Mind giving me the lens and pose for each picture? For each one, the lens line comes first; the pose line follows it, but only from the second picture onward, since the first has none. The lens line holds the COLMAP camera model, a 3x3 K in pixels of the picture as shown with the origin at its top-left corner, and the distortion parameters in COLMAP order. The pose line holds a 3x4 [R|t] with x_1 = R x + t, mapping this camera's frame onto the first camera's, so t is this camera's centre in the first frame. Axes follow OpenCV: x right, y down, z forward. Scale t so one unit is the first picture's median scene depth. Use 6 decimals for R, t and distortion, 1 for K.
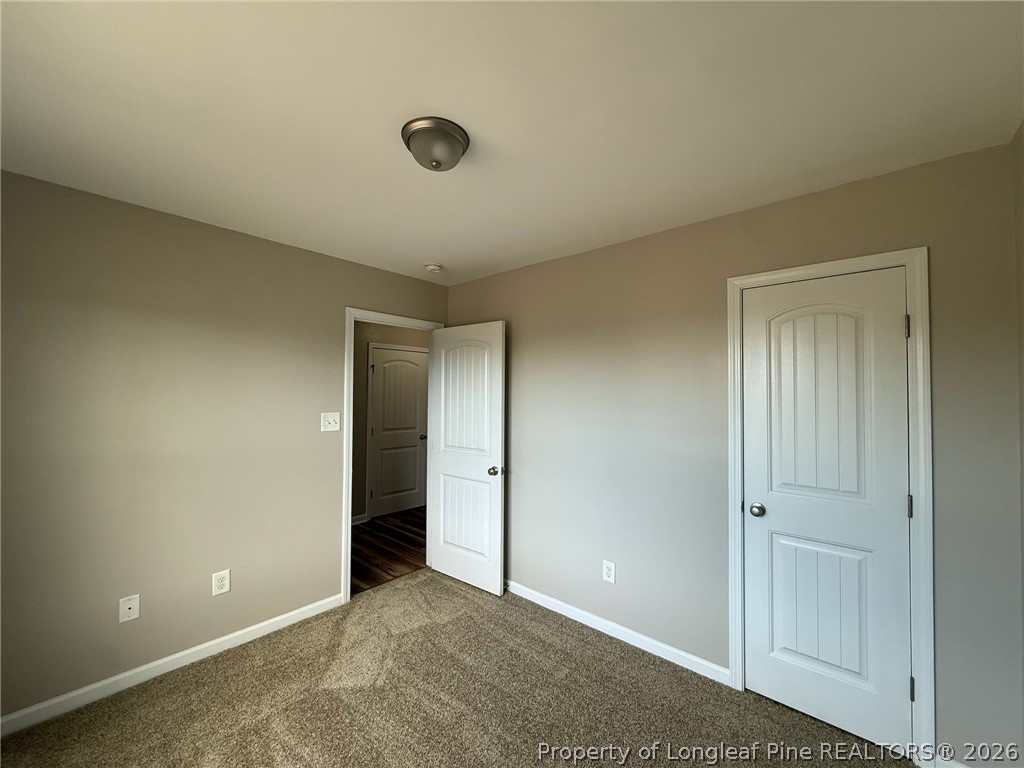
lens RADIAL K [[408.0, 0, 513.4], [0, 408.0, 385.5], [0, 0, 1]] dist [0.000876, 0.000558]
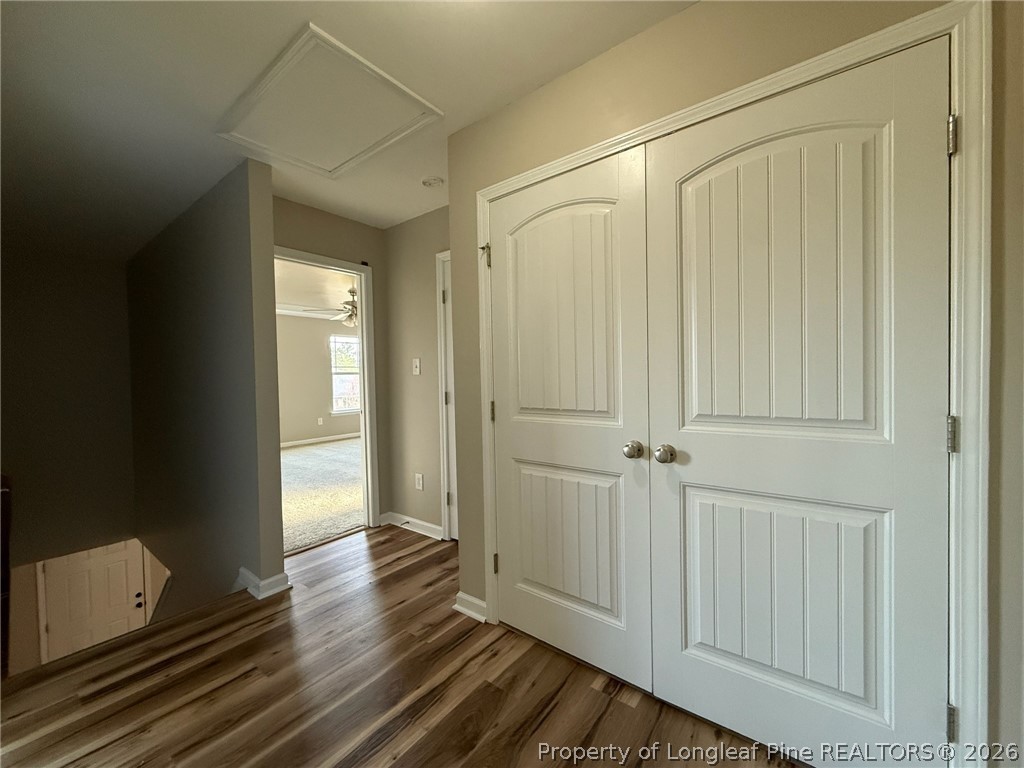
lens RADIAL K [[408.0, 0, 511.3], [0, 408.0, 384.9], [0, 0, 1]] dist [0.000876, 0.000558]
pose [[0.054147, 0.015067, -0.998419, 0.059697], [0.039761, 0.999061, 0.017233, 0.080633], [0.997741, -0.040631, 0.053497, 0.997678]]
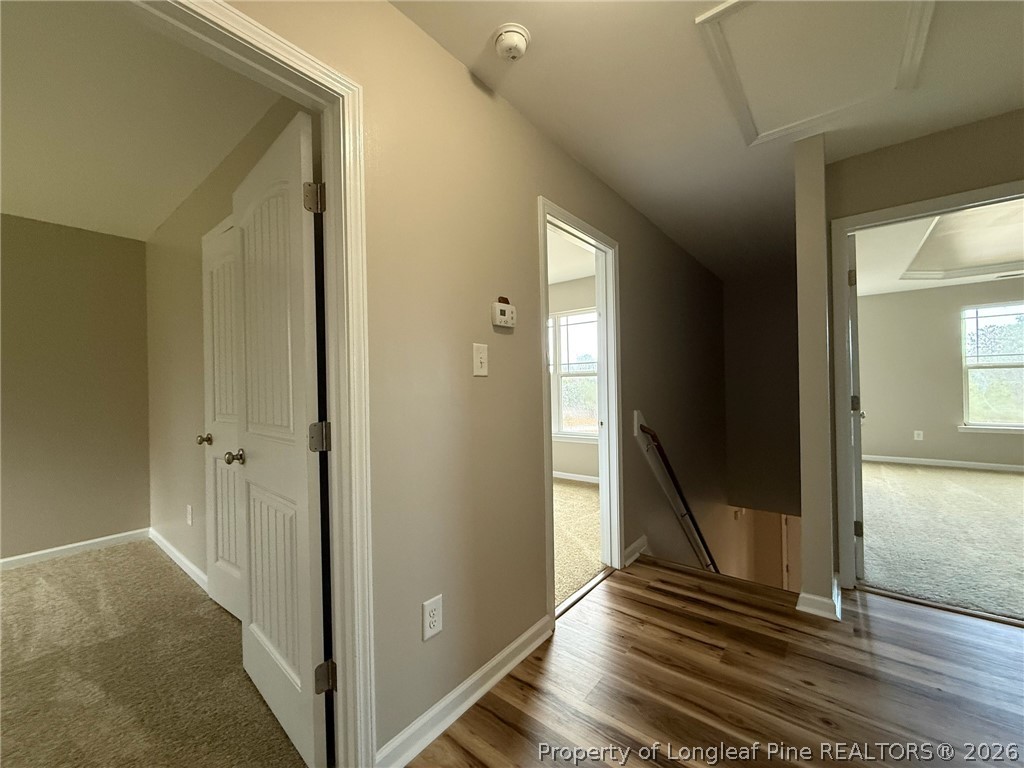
lens RADIAL K [[408.0, 0, 507.0], [0, 408.0, 385.4], [0, 0, 1]] dist [0.000876, 0.000558]
pose [[-0.999423, 0.017216, -0.029266, -0.097136], [0.017705, 0.999707, -0.016515, 0.082254], [0.028973, -0.017023, -0.999435, 1.162614]]
